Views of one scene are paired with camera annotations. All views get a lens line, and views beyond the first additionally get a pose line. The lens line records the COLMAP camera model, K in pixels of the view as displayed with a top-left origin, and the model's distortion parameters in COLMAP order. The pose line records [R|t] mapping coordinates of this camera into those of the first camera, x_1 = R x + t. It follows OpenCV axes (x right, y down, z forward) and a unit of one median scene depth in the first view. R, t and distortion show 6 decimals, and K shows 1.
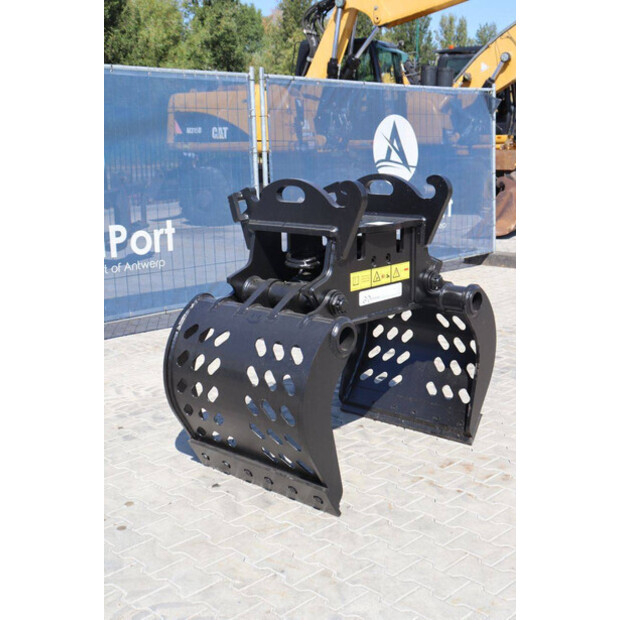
lens RADIAL K [[916.4, 0, 310.0], [0, 916.4, 310.0], [0, 0, 1]] dist [0.143633, 0.035778]
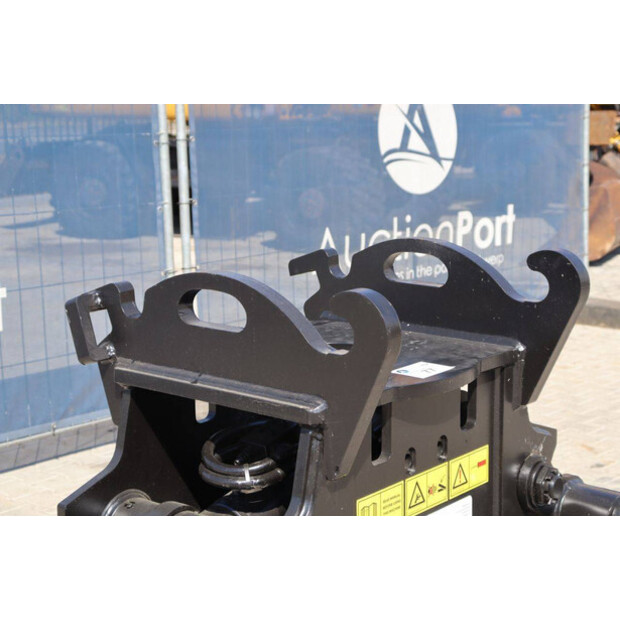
lens RADIAL K [[1322.2, 0, 310.0], [0, 1322.2, 310.0], [0, 0, 1]] dist [0.465767, 0.150560]
pose [[0.999565, -0.002488, 0.029395, 0.005084], [0.002810, 0.999936, -0.010926, -0.110170], [-0.029366, 0.011004, 0.999508, 0.367142]]
